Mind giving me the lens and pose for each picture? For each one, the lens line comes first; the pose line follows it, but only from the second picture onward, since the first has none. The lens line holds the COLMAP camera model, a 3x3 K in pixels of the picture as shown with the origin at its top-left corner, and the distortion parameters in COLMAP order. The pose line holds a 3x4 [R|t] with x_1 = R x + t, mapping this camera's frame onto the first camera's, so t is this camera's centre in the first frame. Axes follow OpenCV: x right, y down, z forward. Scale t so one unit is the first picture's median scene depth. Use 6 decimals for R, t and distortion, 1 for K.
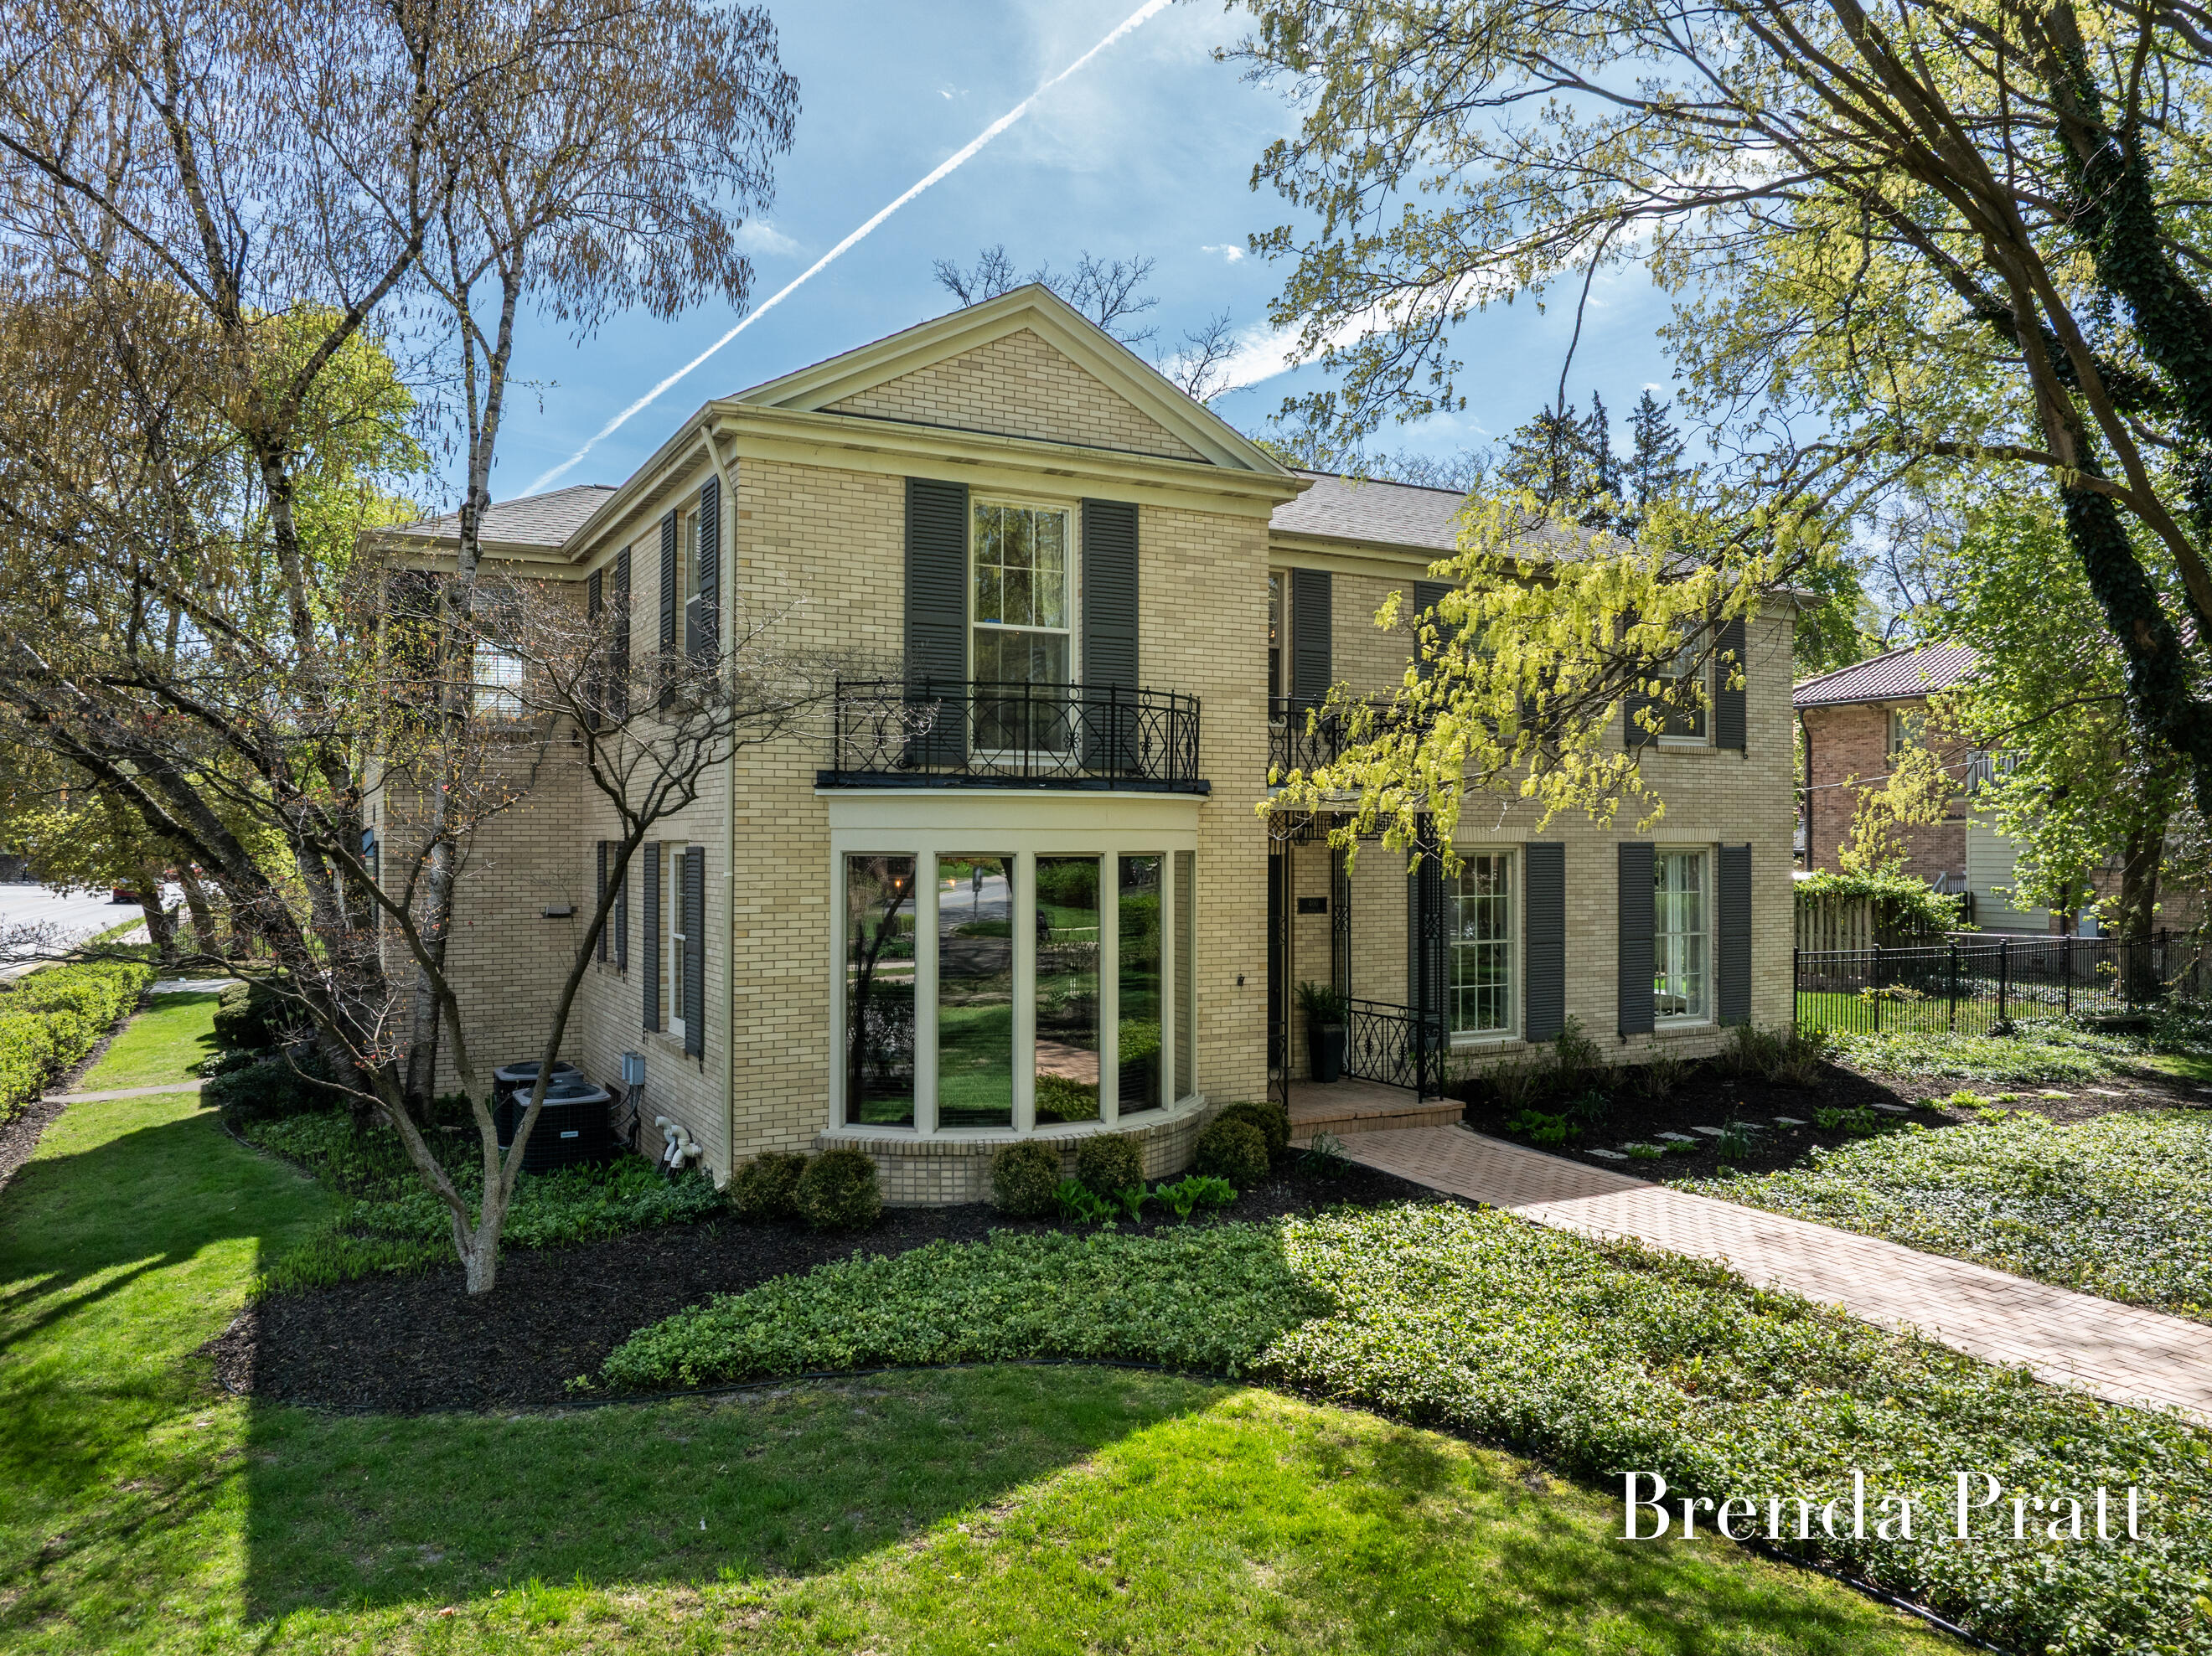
lens RADIAL K [[1603.7, 0, 1106.0], [0, 1603.7, 828.0], [0, 0, 1]] dist [-0.044857, -0.002033]
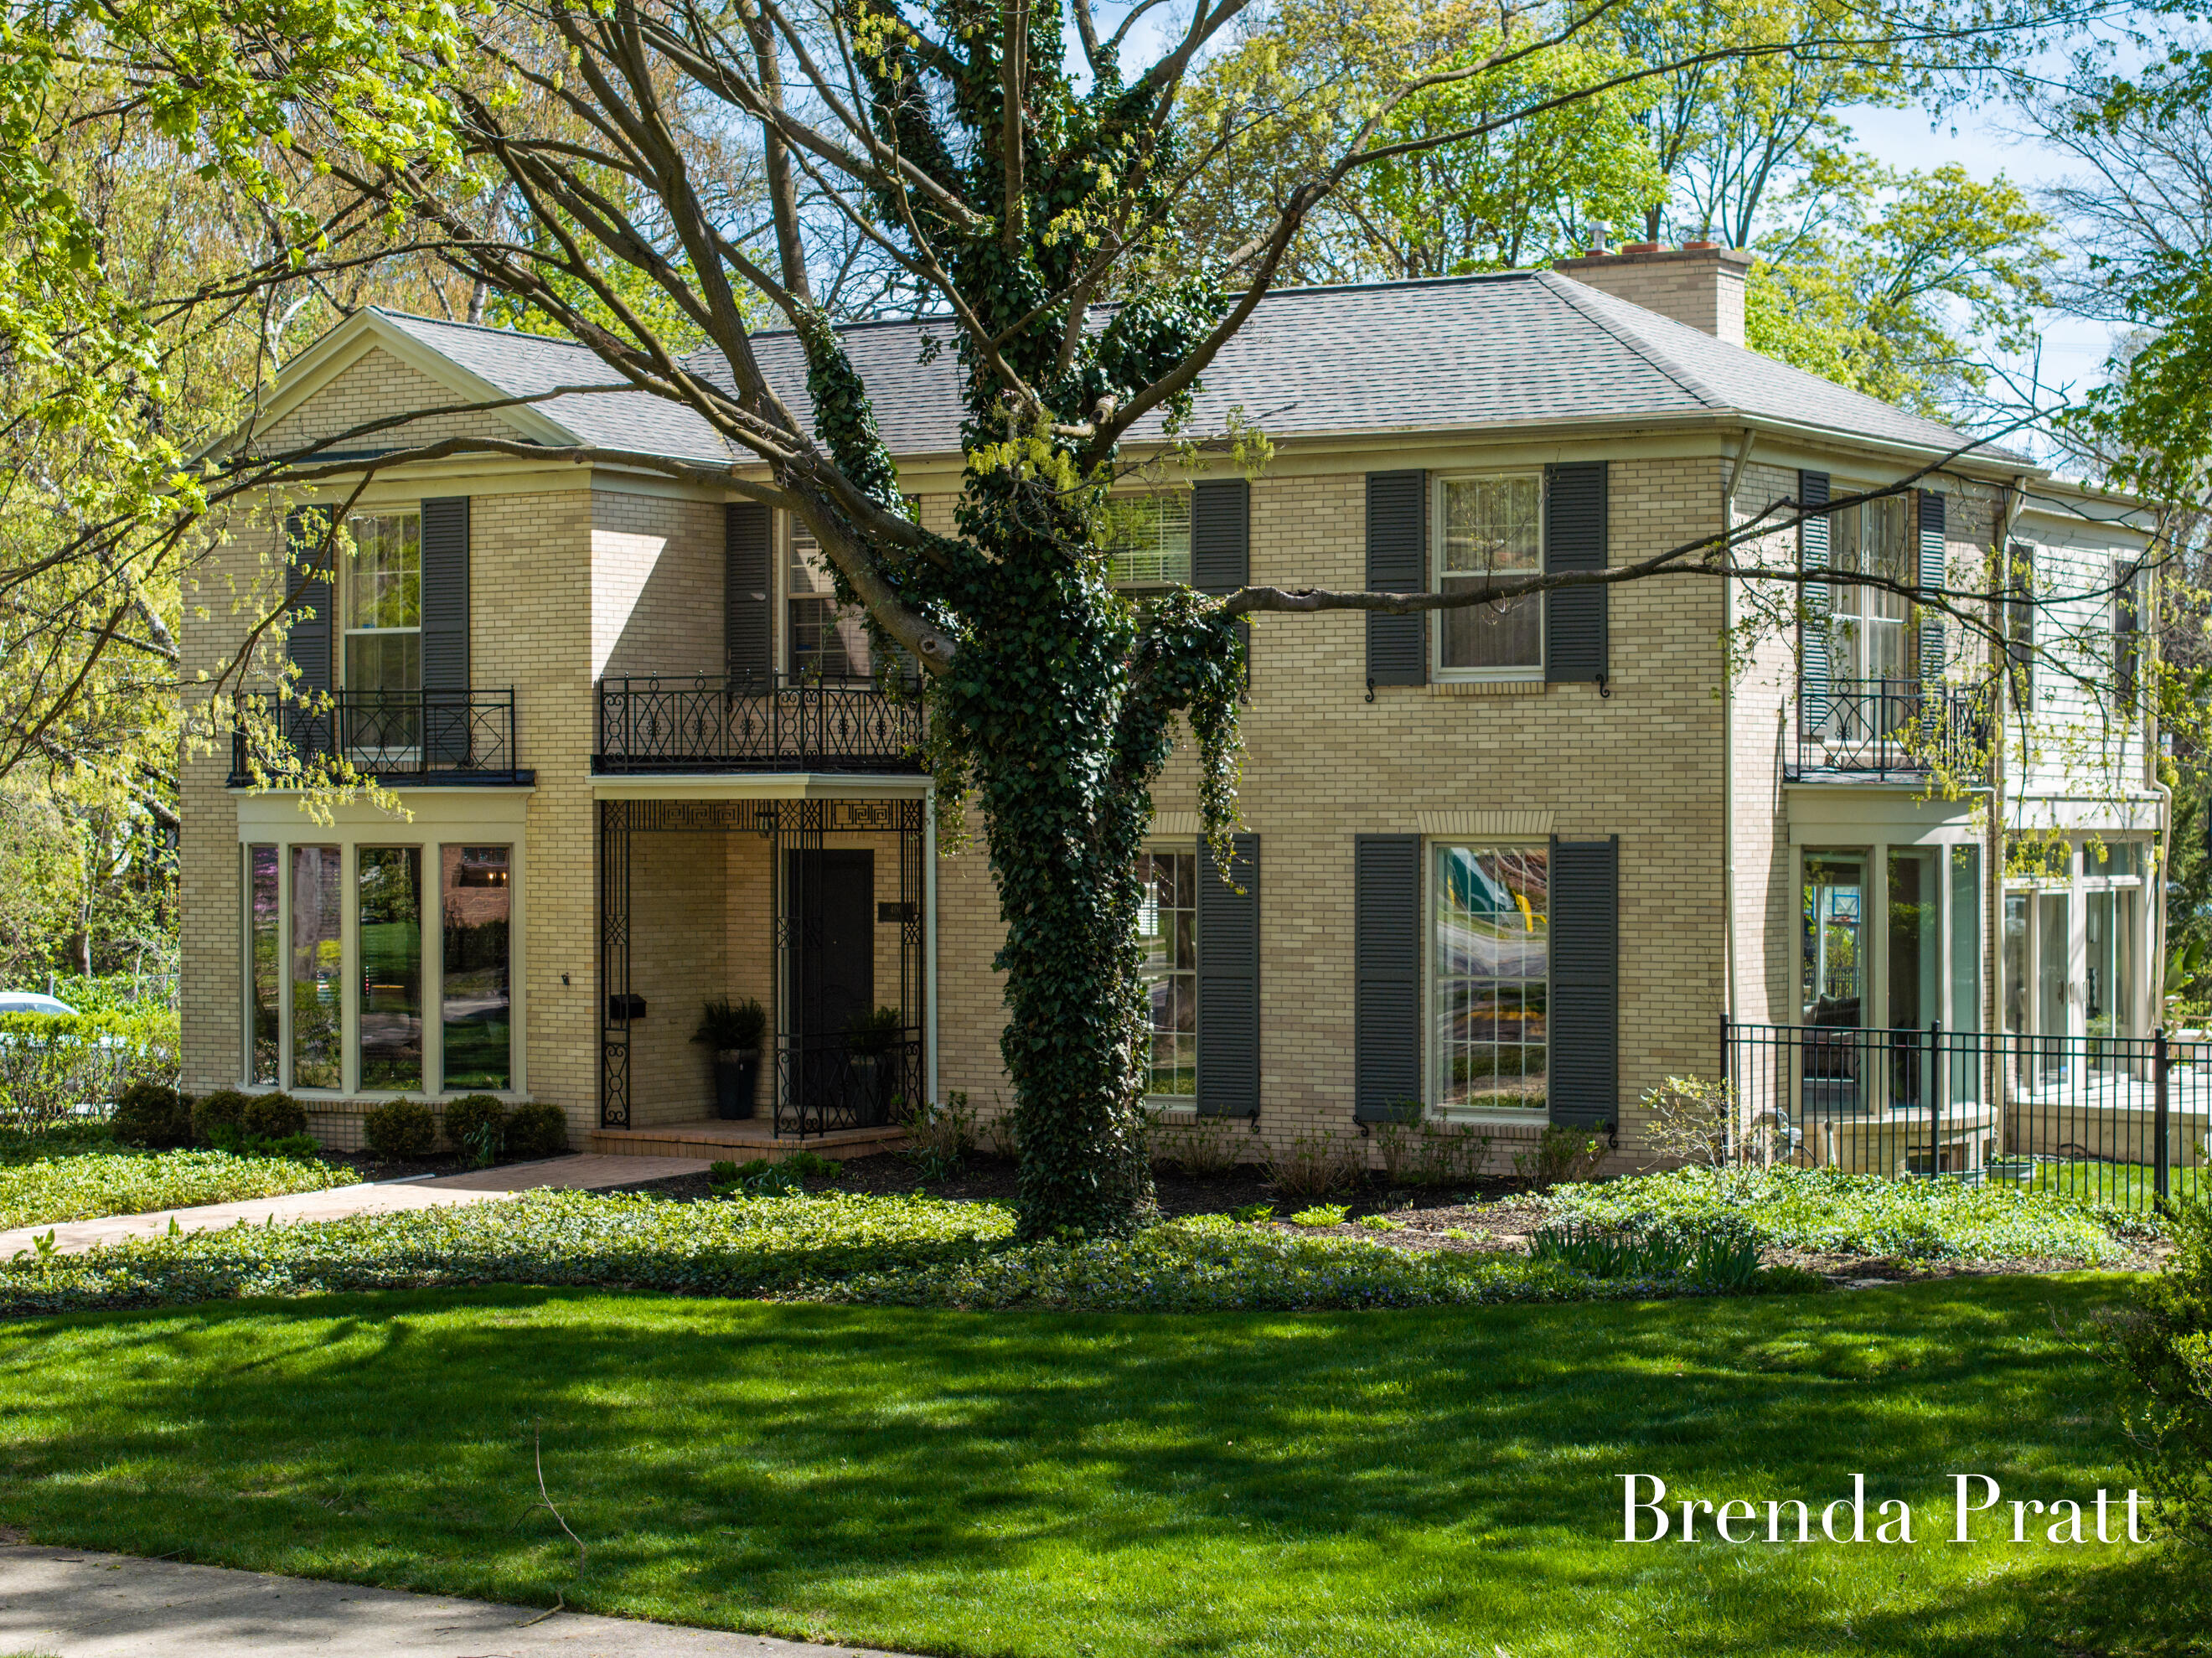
lens RADIAL K [[4499.7, 0, 1106.0], [0, 4499.7, 829.0], [0, 0, 1]] dist [-0.042114, -0.108076]
pose [[0.456843, 0.002999, -0.889542, 2.654845], [0.010563, 0.999906, 0.008796, -0.014597], [0.889485, -0.013415, 0.456768, 0.067625]]
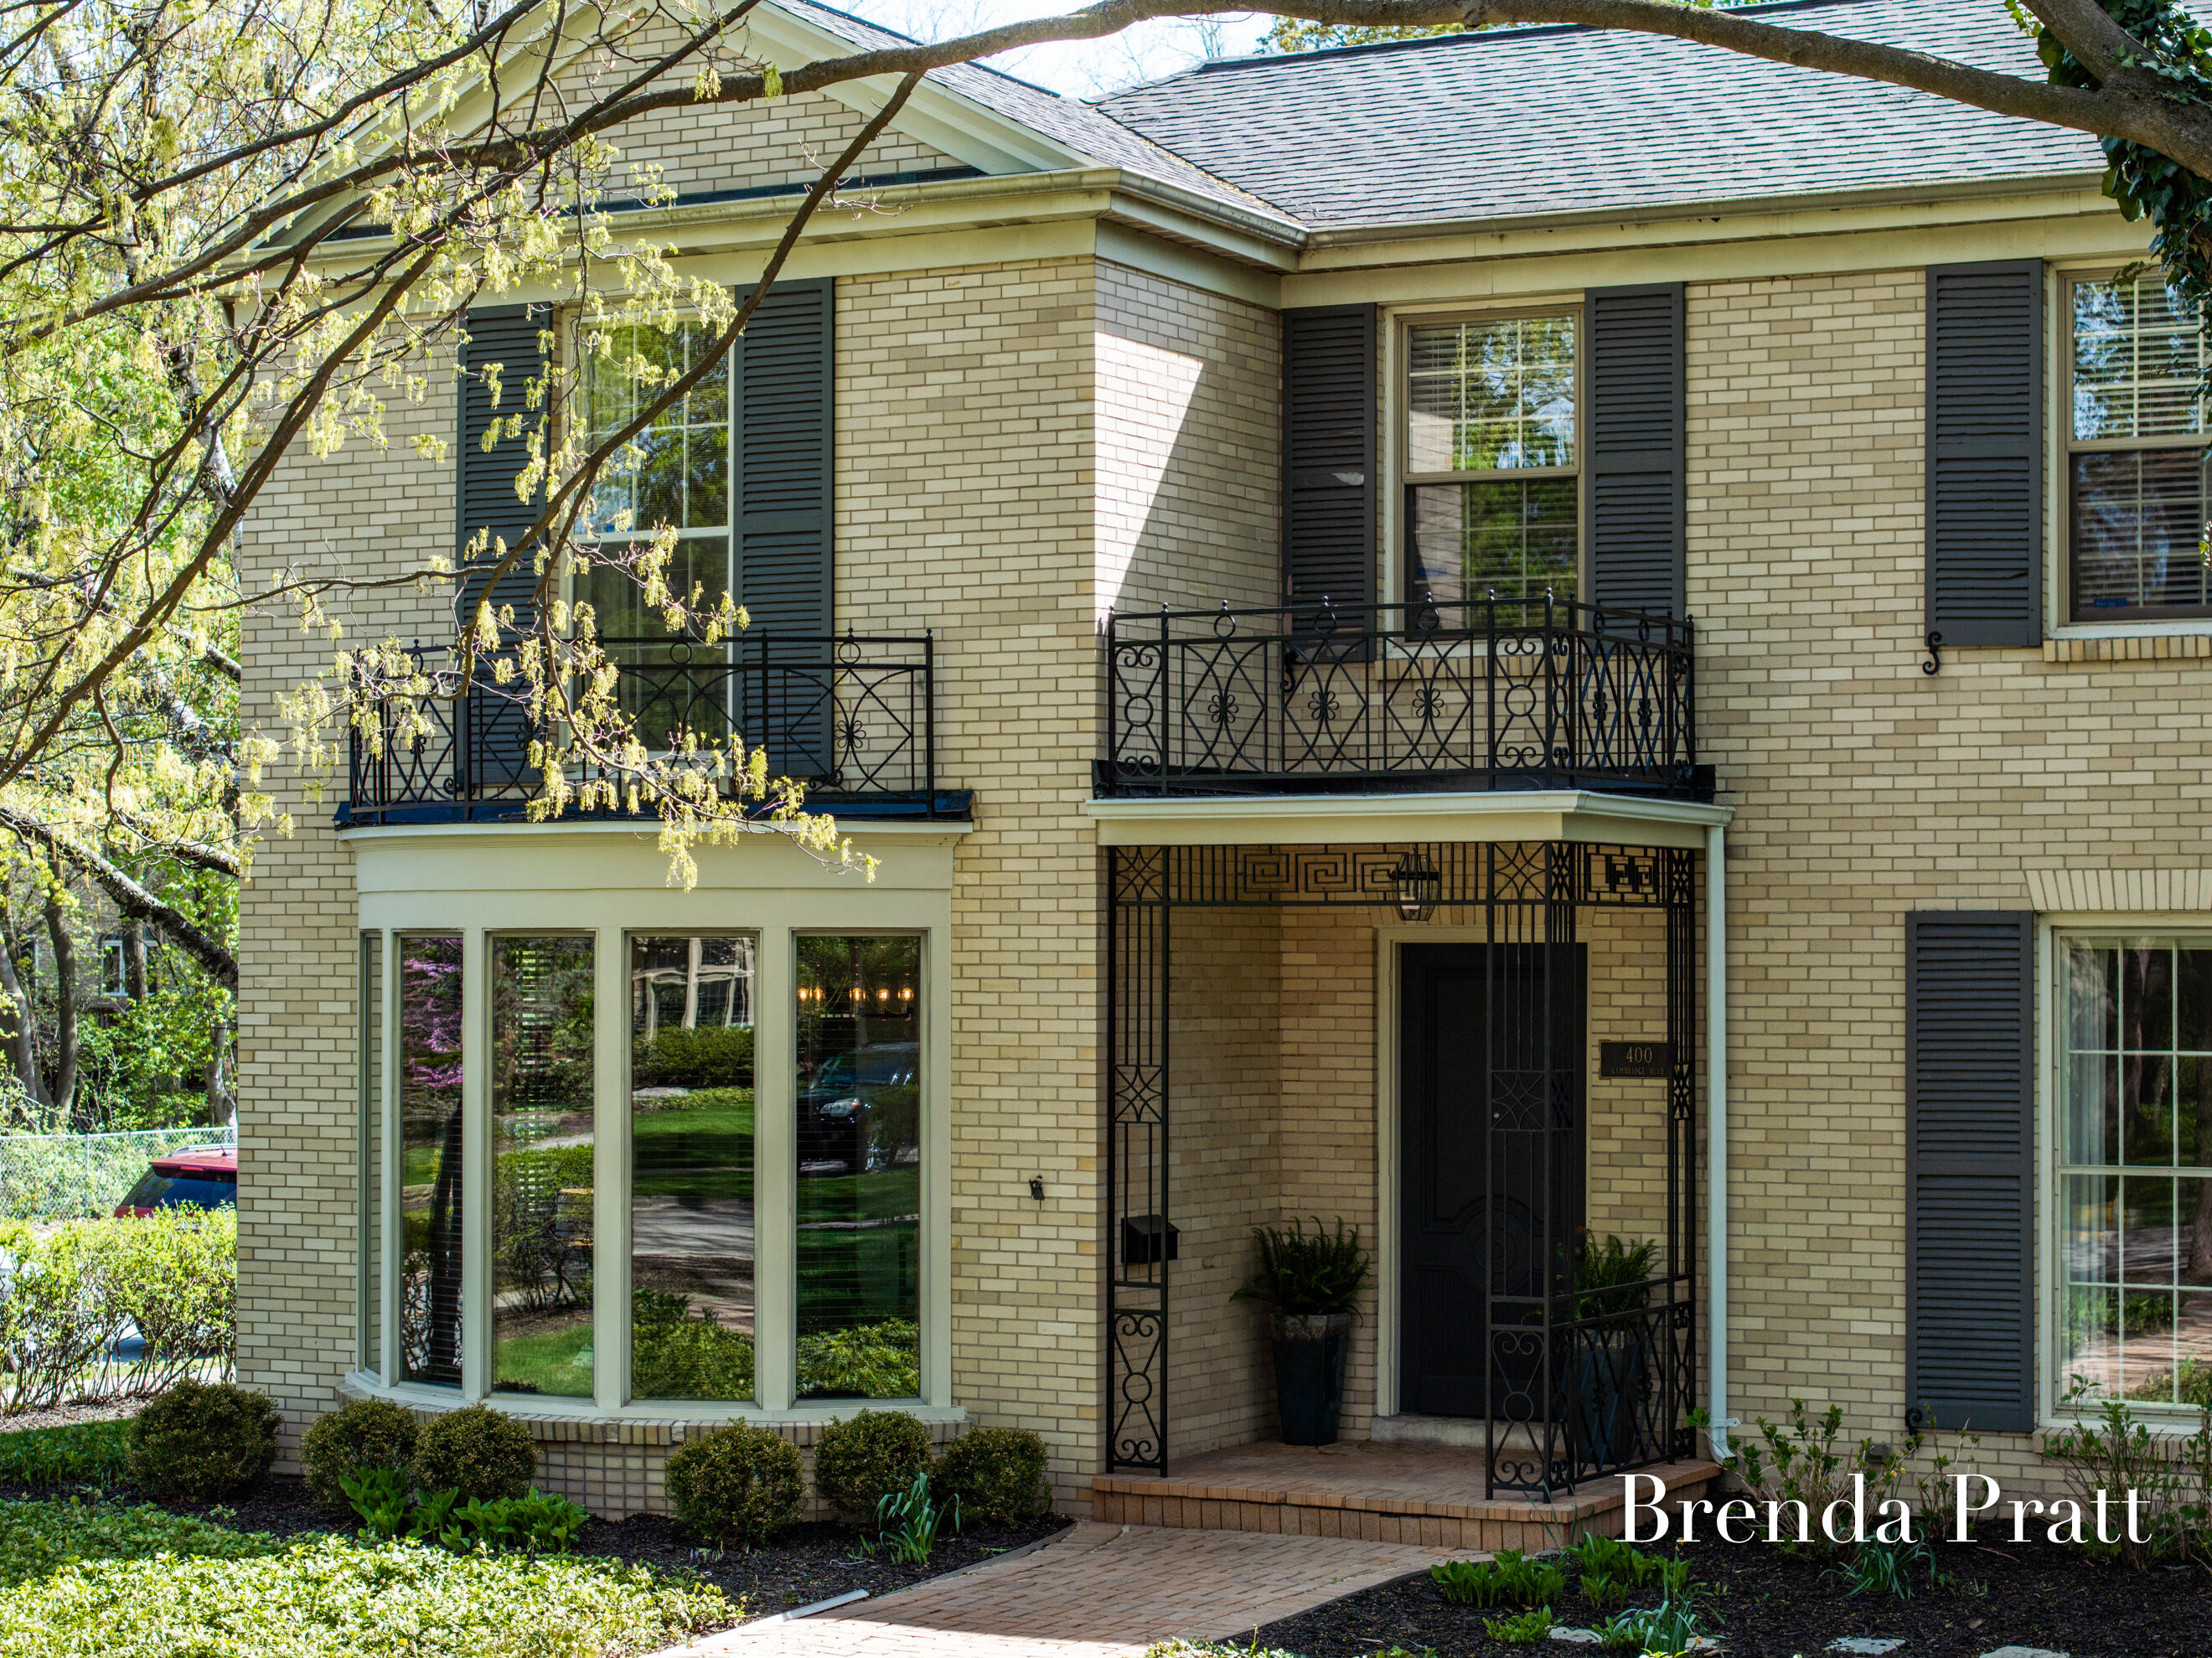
lens RADIAL K [[4499.7, 0, 1106.0], [0, 4499.7, 829.0], [0, 0, 1]] dist [-0.042114, -0.108076]
pose [[0.533820, -0.021430, -0.845326, 1.307176], [0.007555, 0.999760, -0.020574, 0.012325], [0.845564, 0.004596, 0.533854, 0.273919]]
